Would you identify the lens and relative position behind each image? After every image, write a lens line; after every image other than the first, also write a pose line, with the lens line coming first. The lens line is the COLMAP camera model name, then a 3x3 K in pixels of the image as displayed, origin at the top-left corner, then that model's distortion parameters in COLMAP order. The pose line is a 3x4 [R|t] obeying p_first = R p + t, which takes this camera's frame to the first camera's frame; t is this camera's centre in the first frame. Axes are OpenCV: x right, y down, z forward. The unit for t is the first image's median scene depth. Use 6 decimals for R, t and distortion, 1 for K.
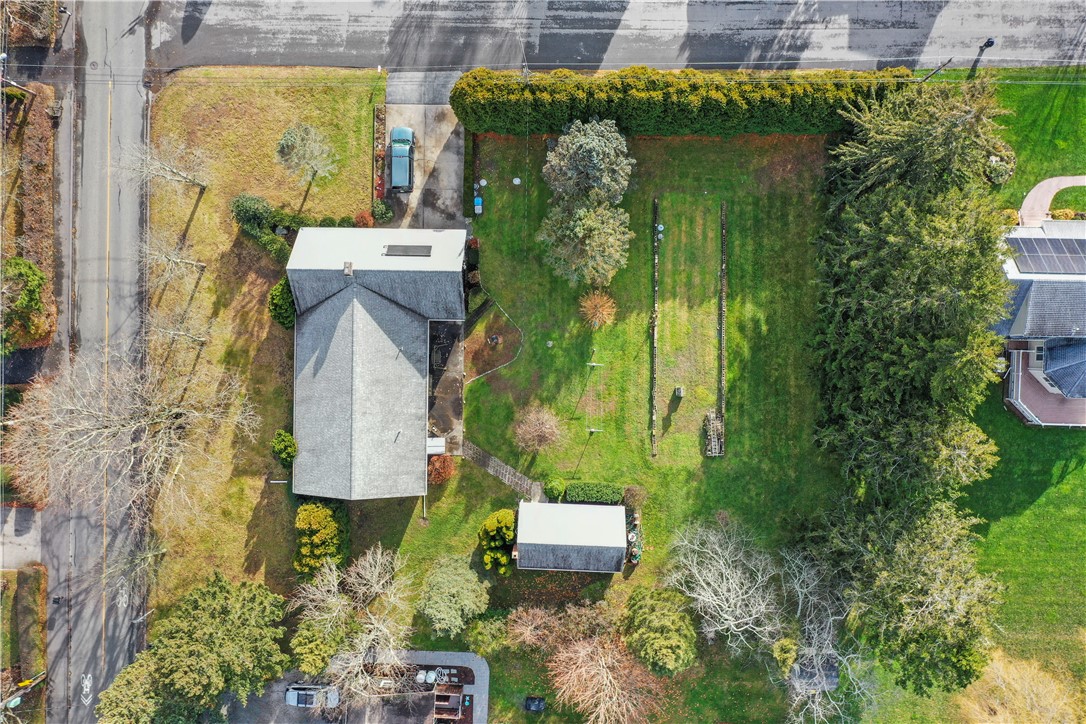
lens RADIAL K [[846.4, 0, 544.9], [0, 846.4, 356.6], [0, 0, 1]] dist [0.000089, -0.008607]
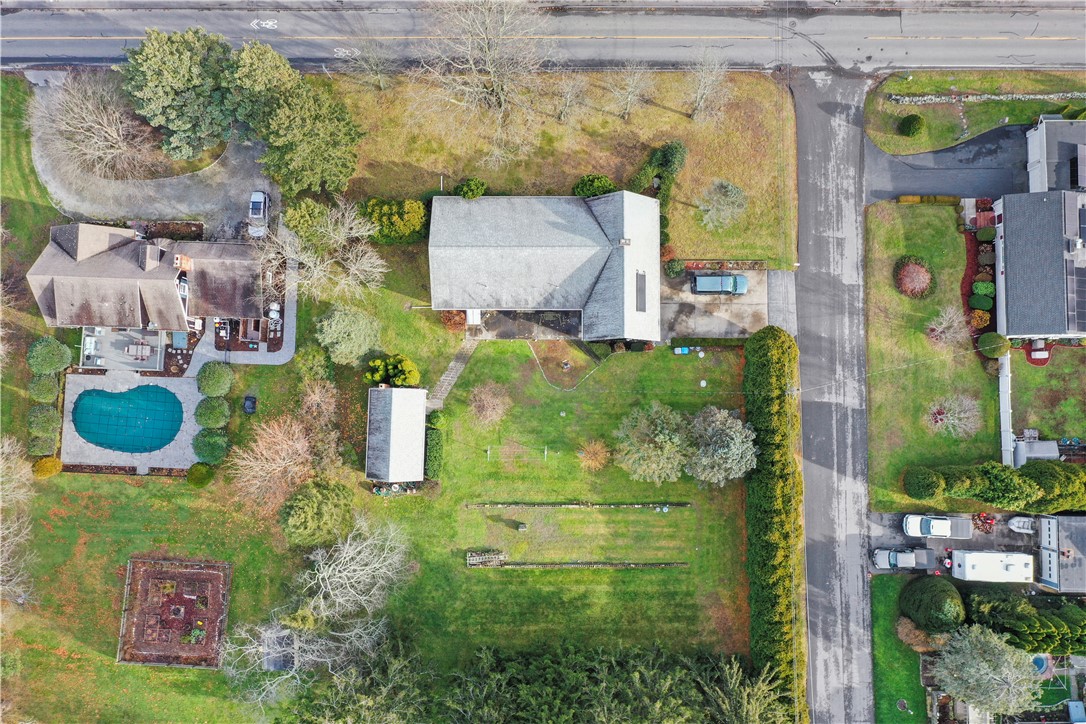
lens RADIAL K [[846.4, 0, 544.9], [0, 846.4, 356.6], [0, 0, 1]] dist [0.000089, -0.008607]
pose [[0.012032, 0.998153, -0.059547, -0.004208], [-0.999927, 0.011970, -0.001398, 0.010553], [-0.000683, 0.059560, 0.998225, -0.164276]]
